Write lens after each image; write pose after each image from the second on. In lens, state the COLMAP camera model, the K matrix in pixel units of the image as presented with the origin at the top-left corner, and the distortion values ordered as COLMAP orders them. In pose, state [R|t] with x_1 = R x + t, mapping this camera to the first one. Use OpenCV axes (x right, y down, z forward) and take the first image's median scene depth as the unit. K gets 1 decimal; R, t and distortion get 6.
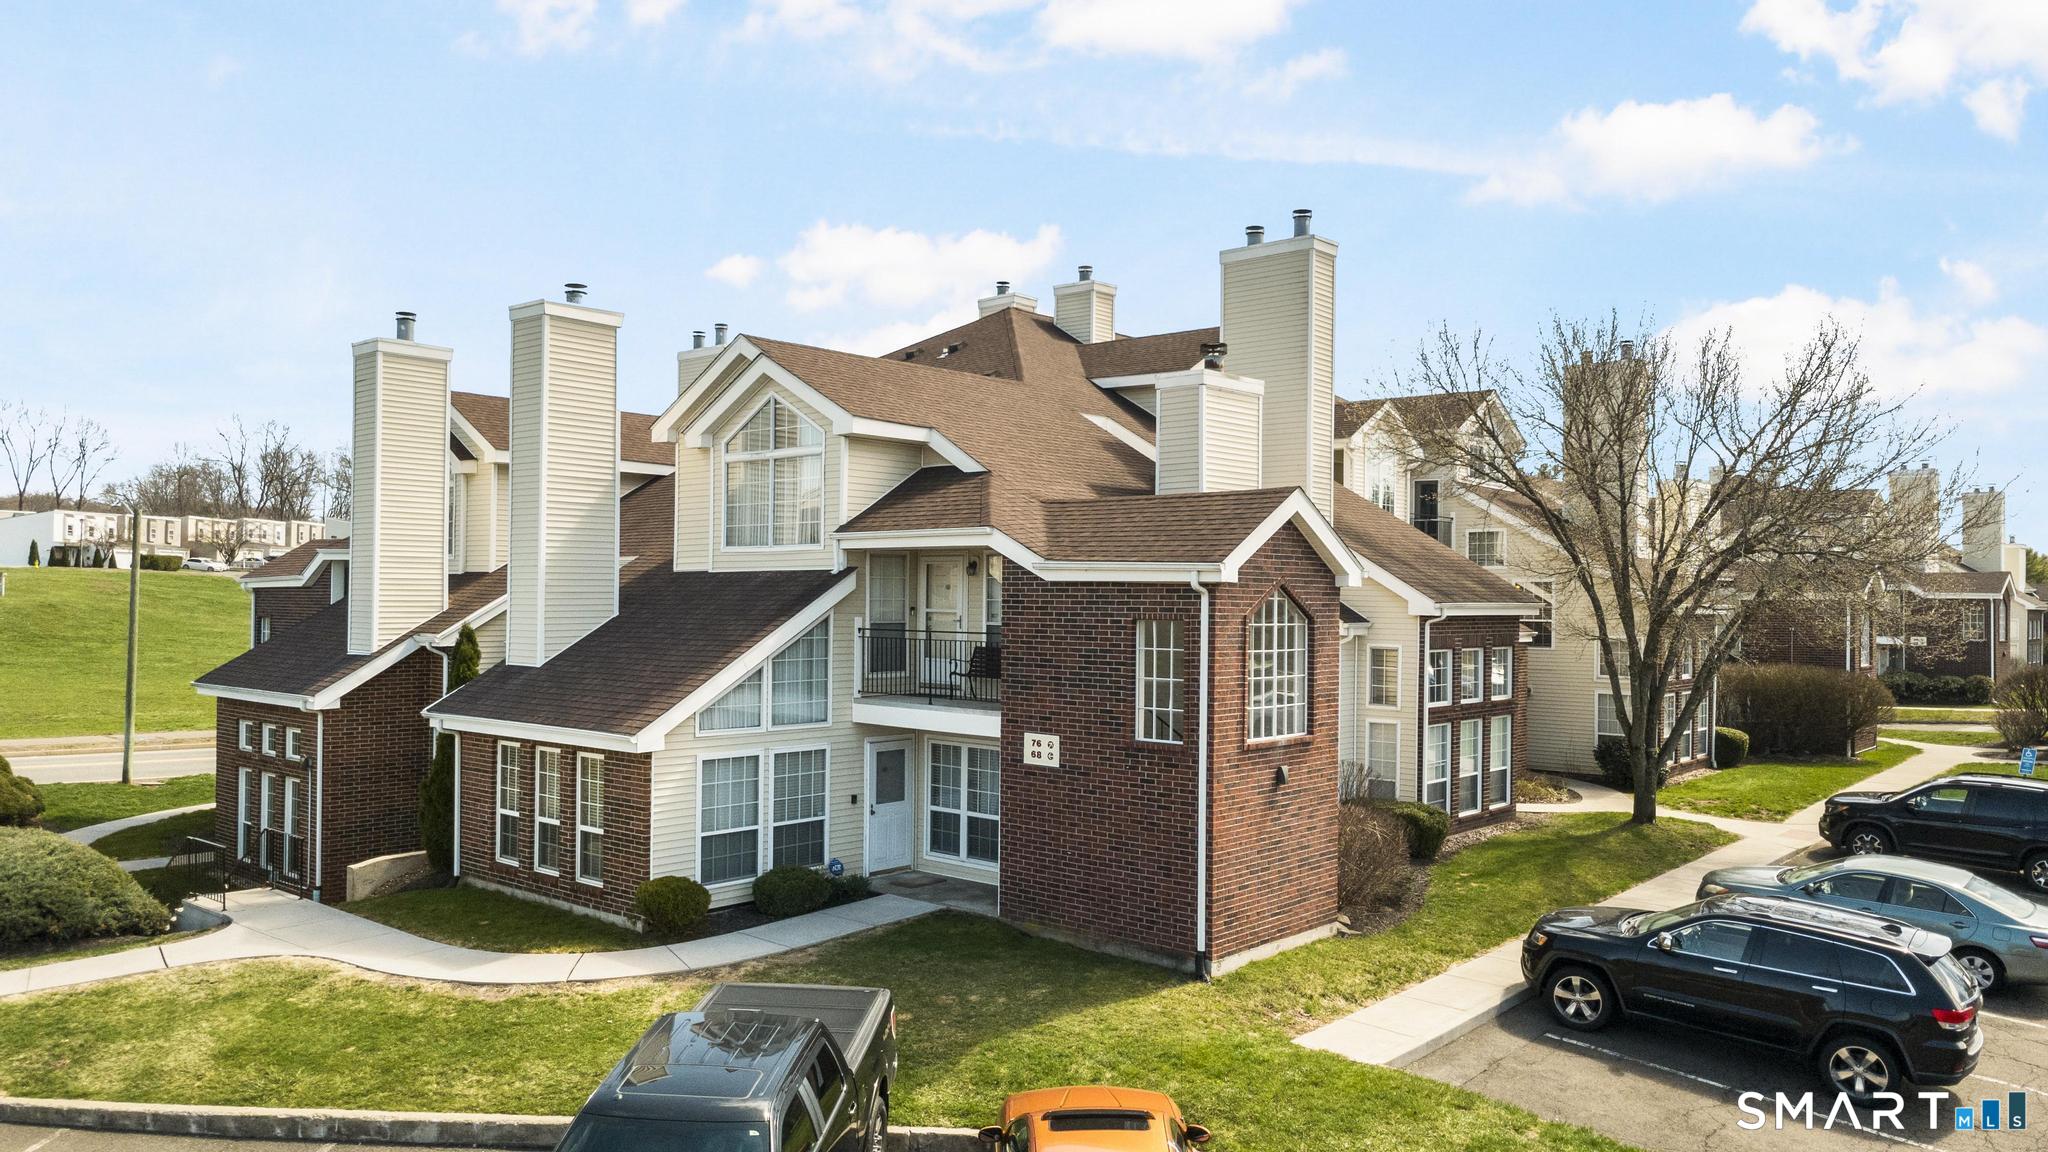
lens RADIAL K [[1435.1, 0, 1024.0], [0, 1435.1, 576.0], [0, 0, 1]] dist [0.033044, -0.042320]
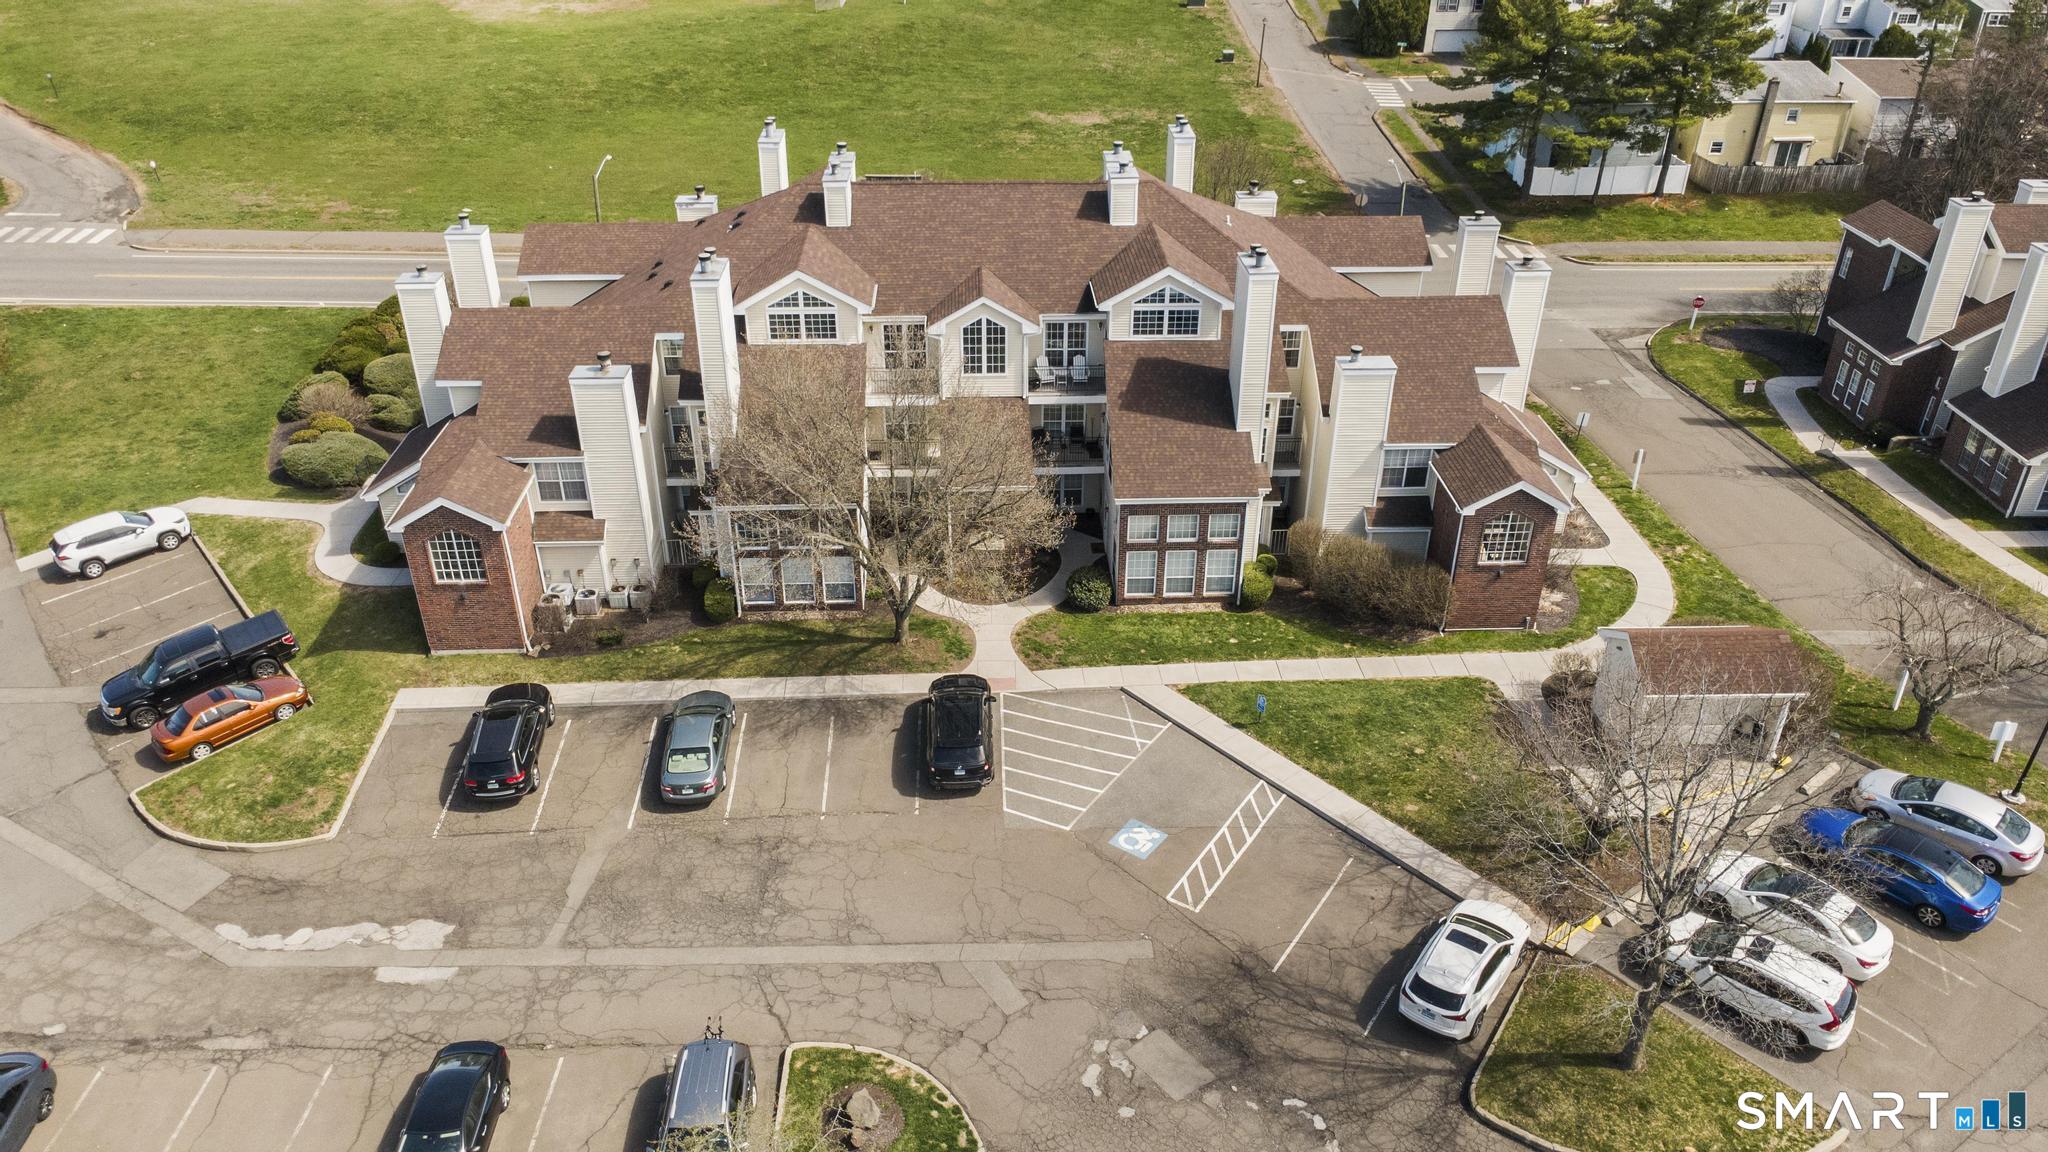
lens RADIAL K [[1435.1, 0, 1024.0], [0, 1435.1, 576.0], [0, 0, 1]] dist [0.033044, -0.042320]
pose [[0.690402, 0.358409, -0.628402, 2.537023], [0.013814, 0.861957, 0.506793, -1.206430], [0.723294, -0.358572, 0.590145, 0.243642]]
